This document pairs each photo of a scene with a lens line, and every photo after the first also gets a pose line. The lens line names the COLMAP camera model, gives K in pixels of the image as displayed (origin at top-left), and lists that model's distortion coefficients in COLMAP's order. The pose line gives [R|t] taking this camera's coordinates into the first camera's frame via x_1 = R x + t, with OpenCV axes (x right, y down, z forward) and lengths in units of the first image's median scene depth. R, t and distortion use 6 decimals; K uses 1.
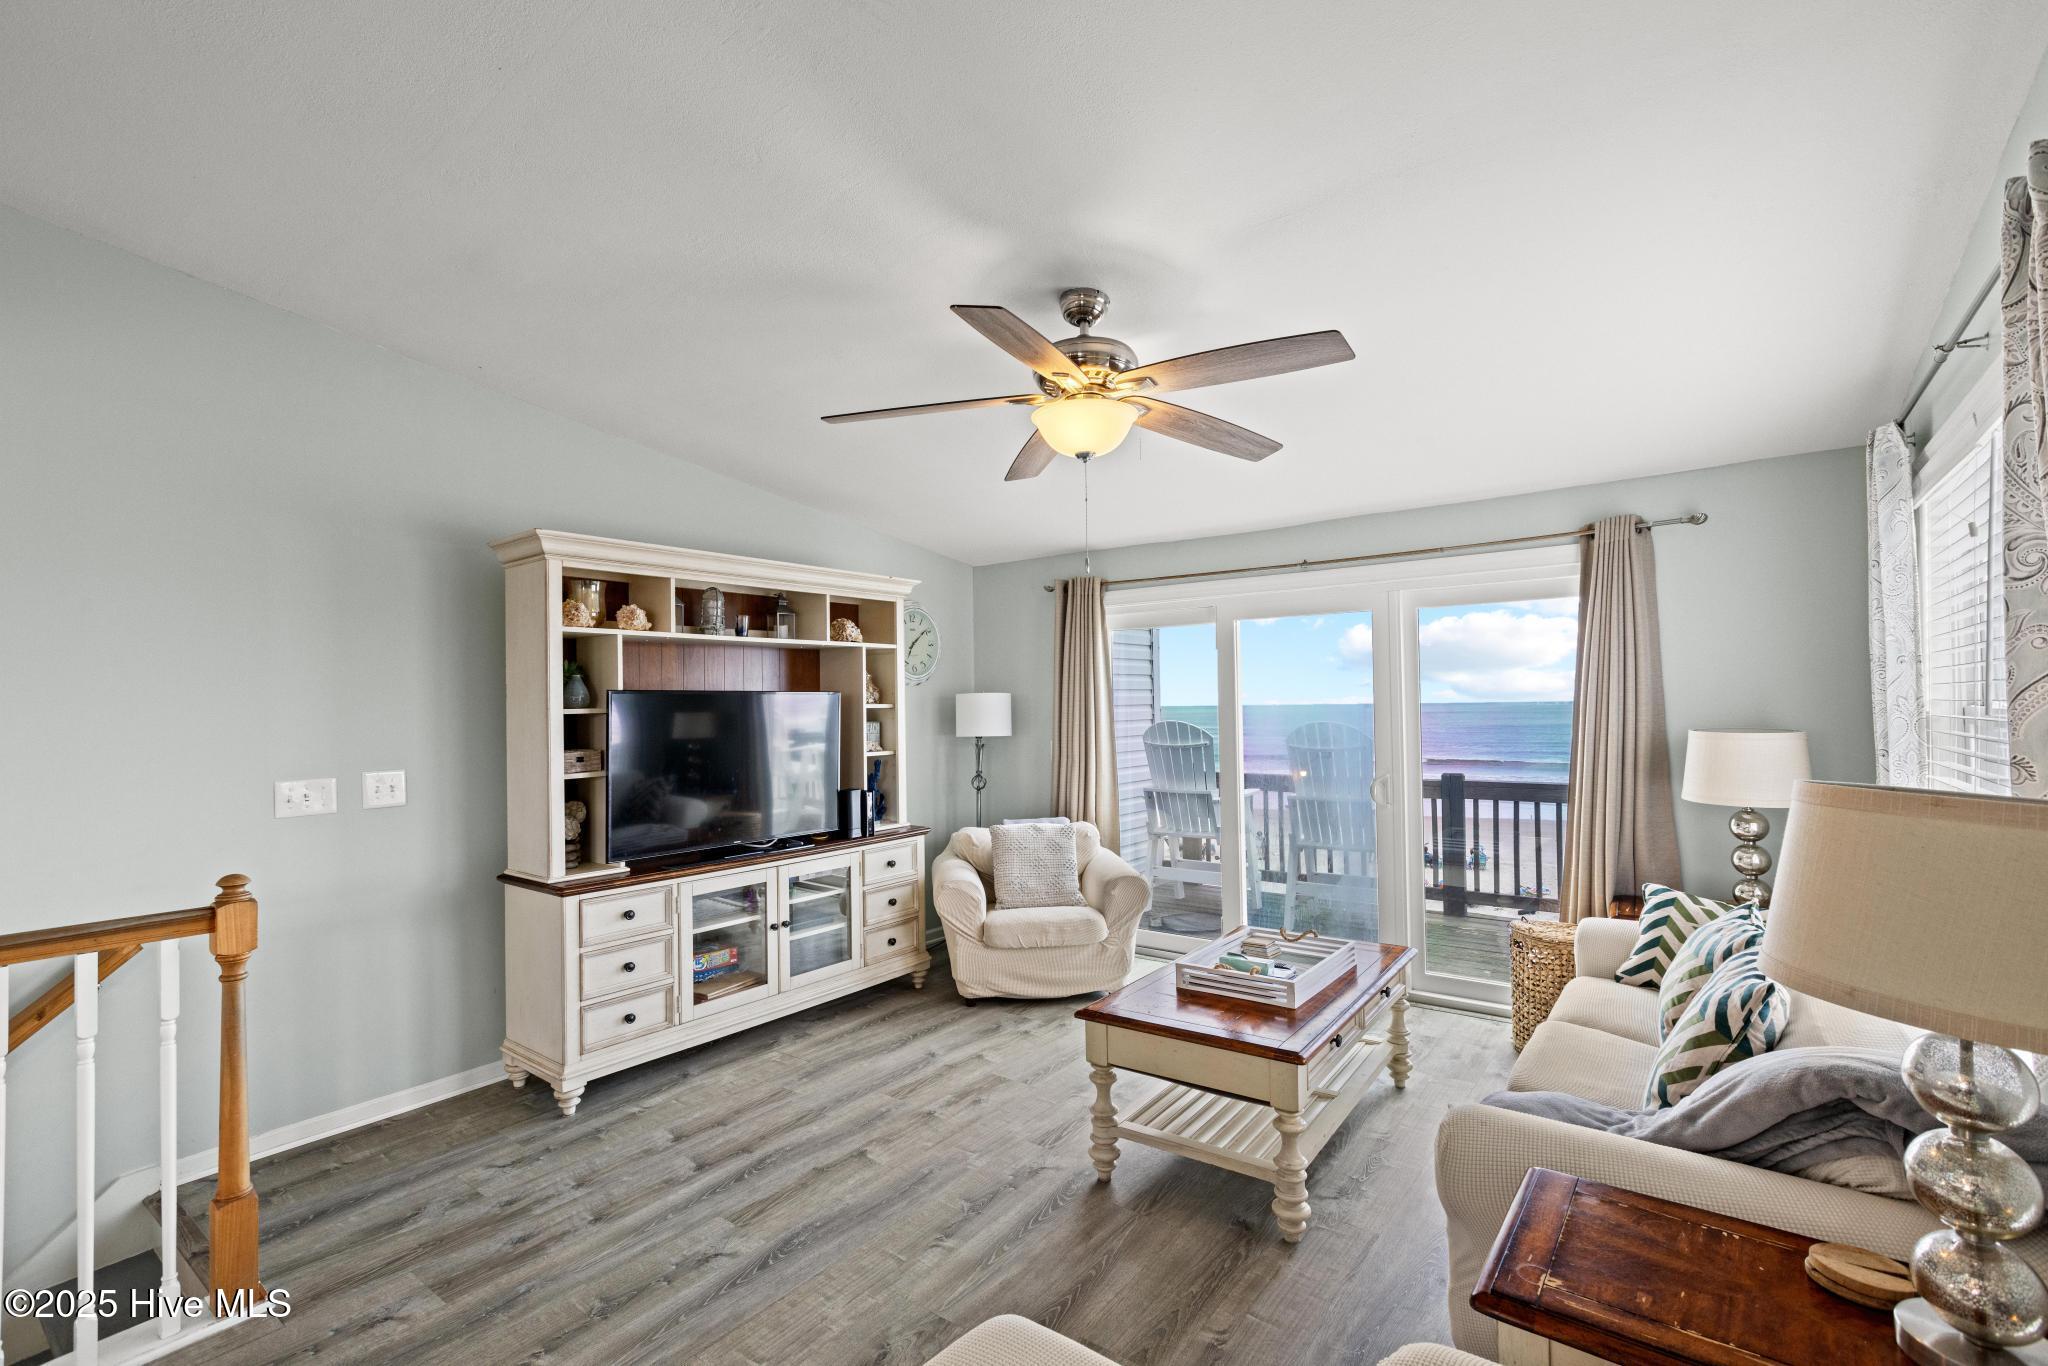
lens RADIAL K [[918.2, 0, 1027.9], [0, 918.2, 691.0], [0, 0, 1]] dist [0.000092, 0.000013]
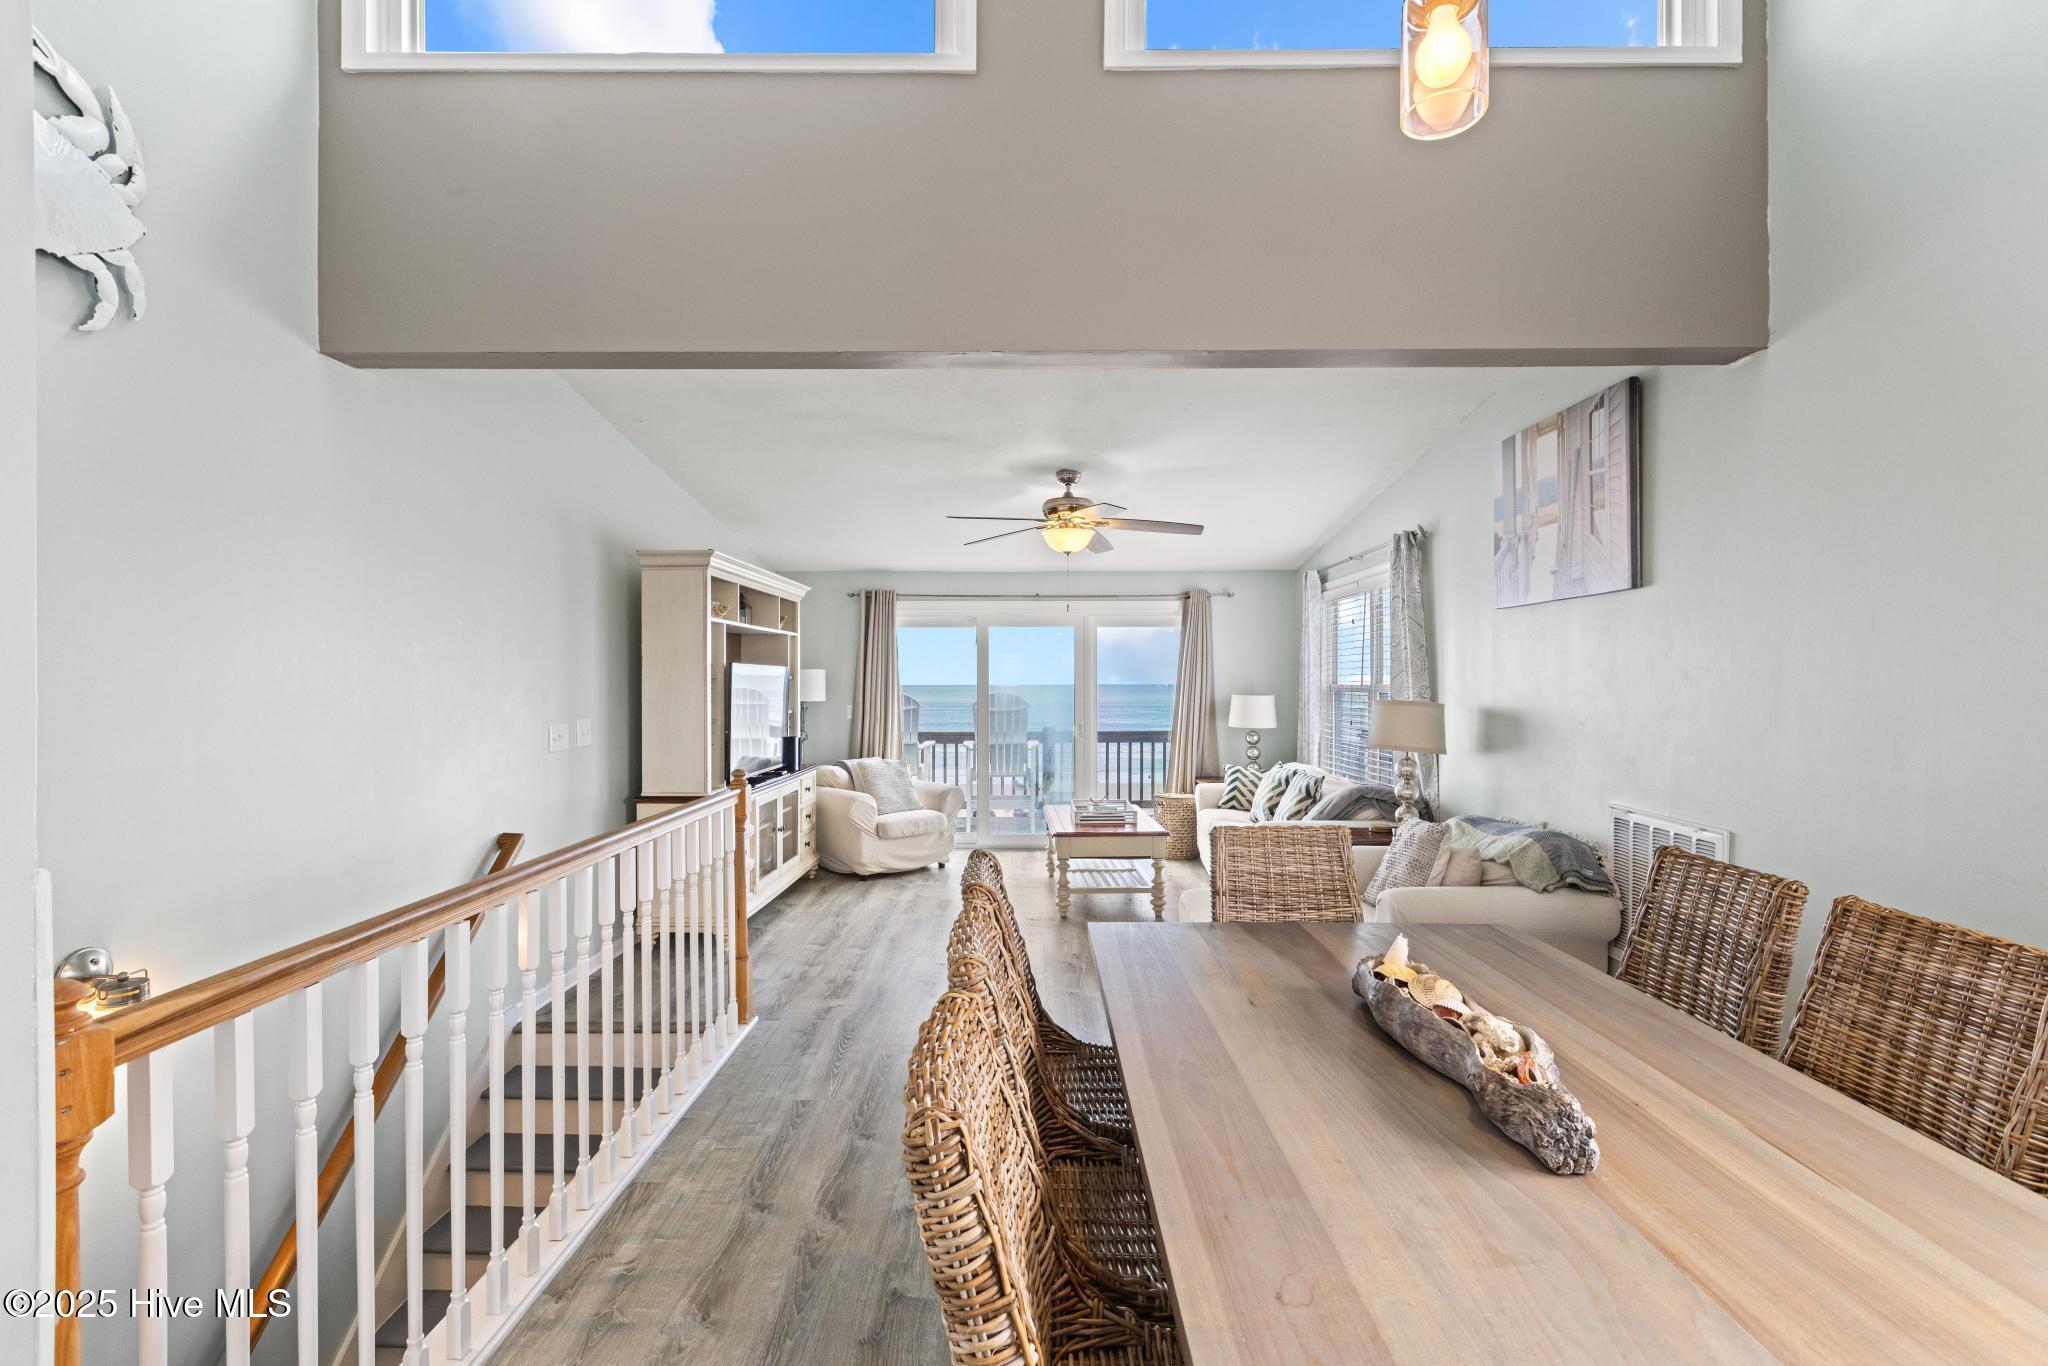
lens RADIAL K [[915.3, 0, 1024.0], [0, 915.3, 683.0], [0, 0, 1]] dist [-0.000176, 0.000499]
pose [[0.802964, 0.014107, 0.595861, -0.898932], [-0.019711, 0.999802, 0.002890, 0.017821], [-0.595702, -0.014066, 0.803083, -0.407304]]
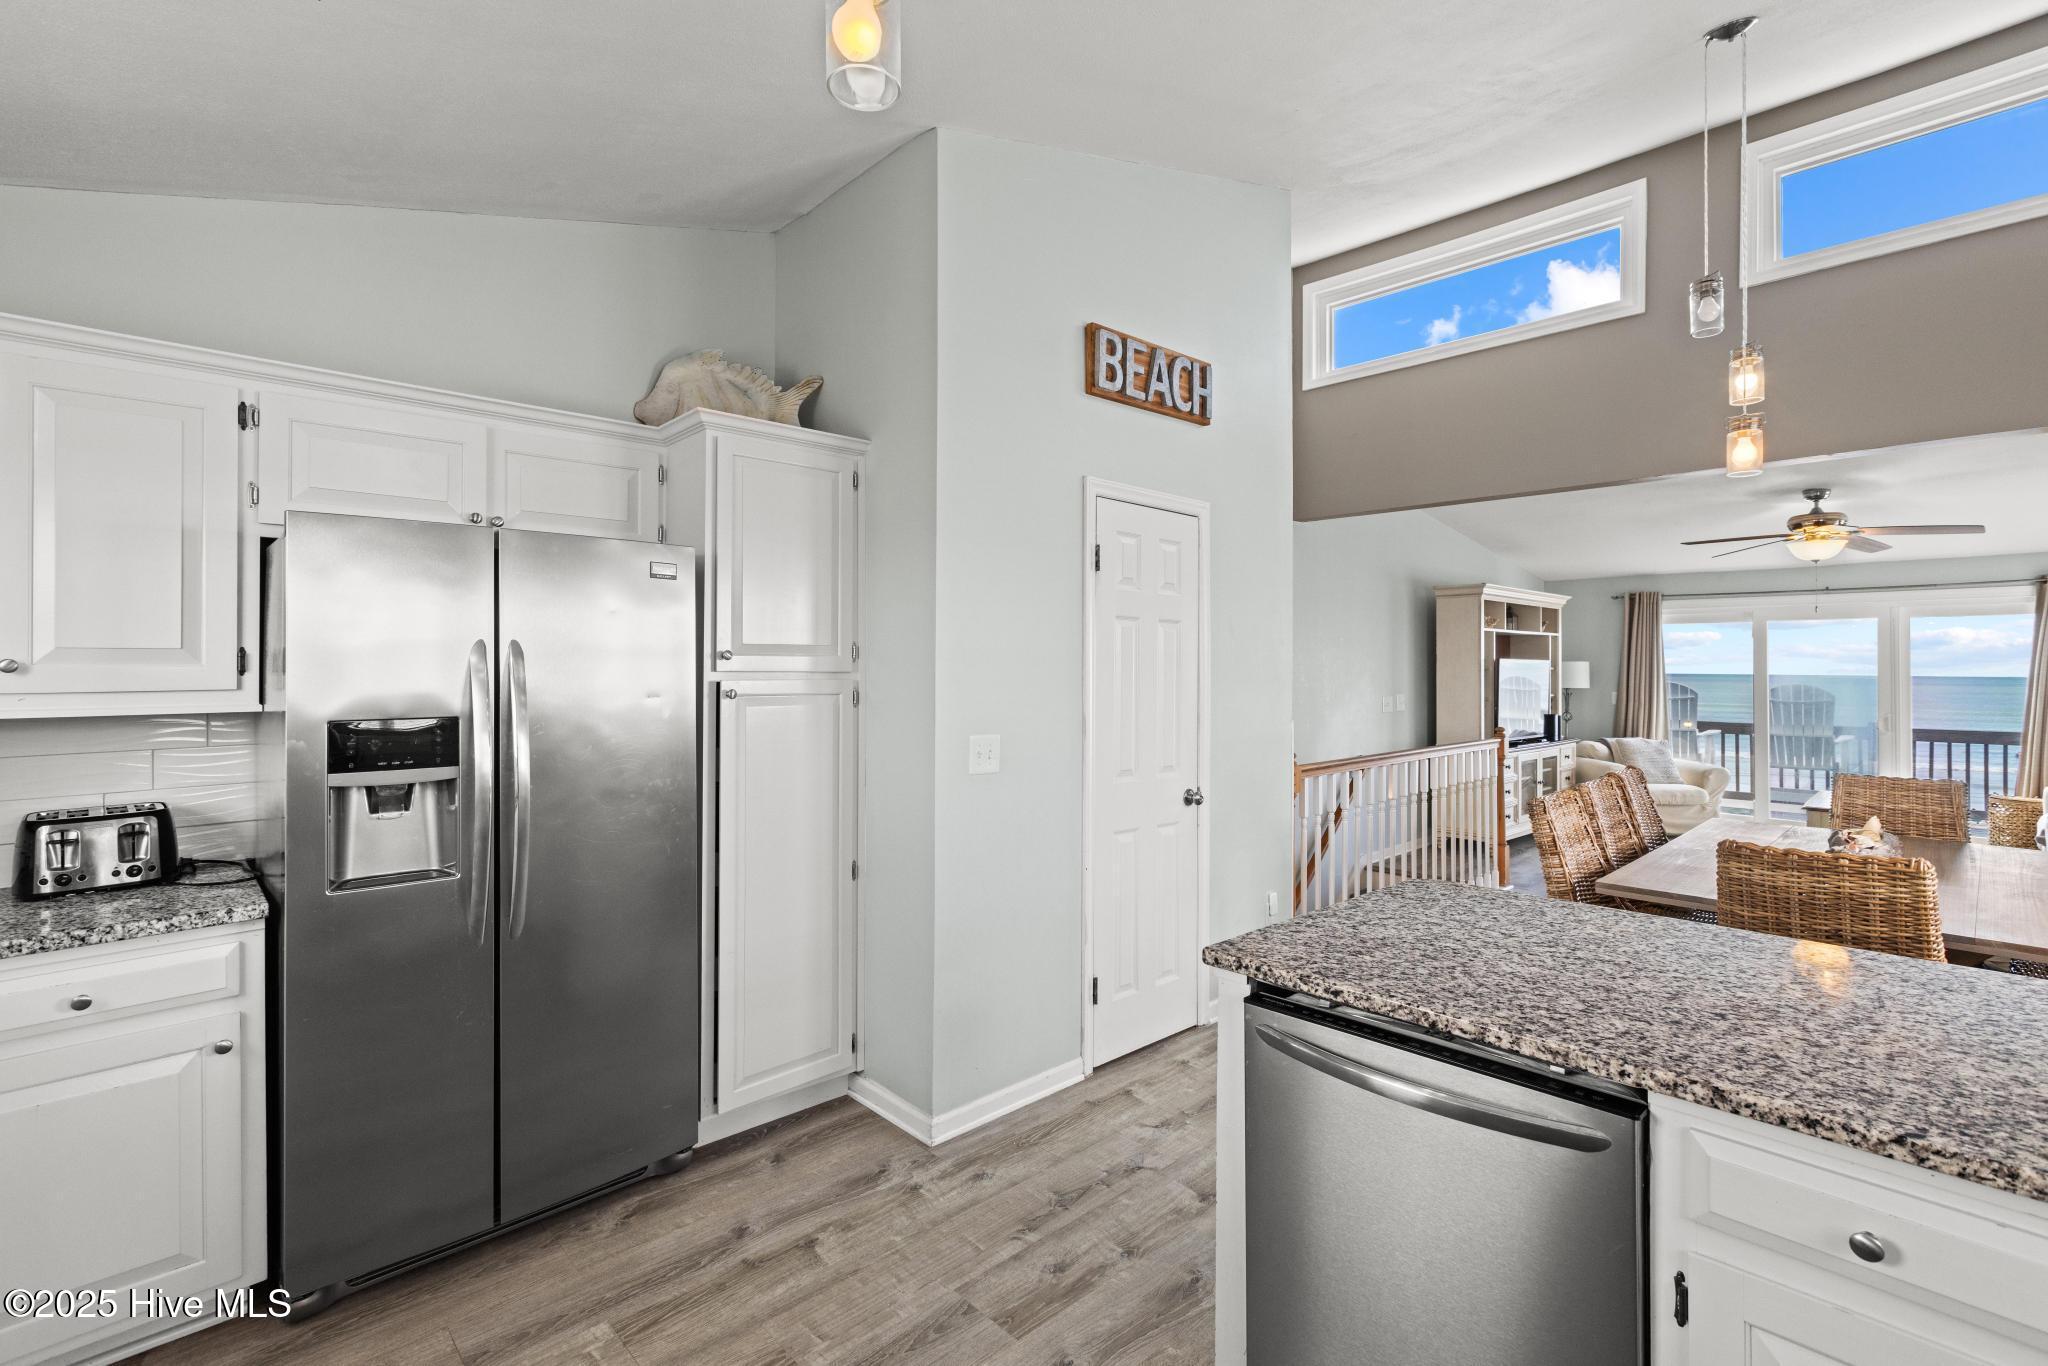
lens RADIAL K [[928.9, 0, 1025.4], [0, 928.9, 656.8], [0, 0, 1]] dist [0.006678, -0.001627]
pose [[0.986914, 0.018396, -0.160195, -1.122665], [-0.018011, 0.999830, 0.003861, 0.006611], [0.160238, -0.000925, 0.987078, -1.191805]]
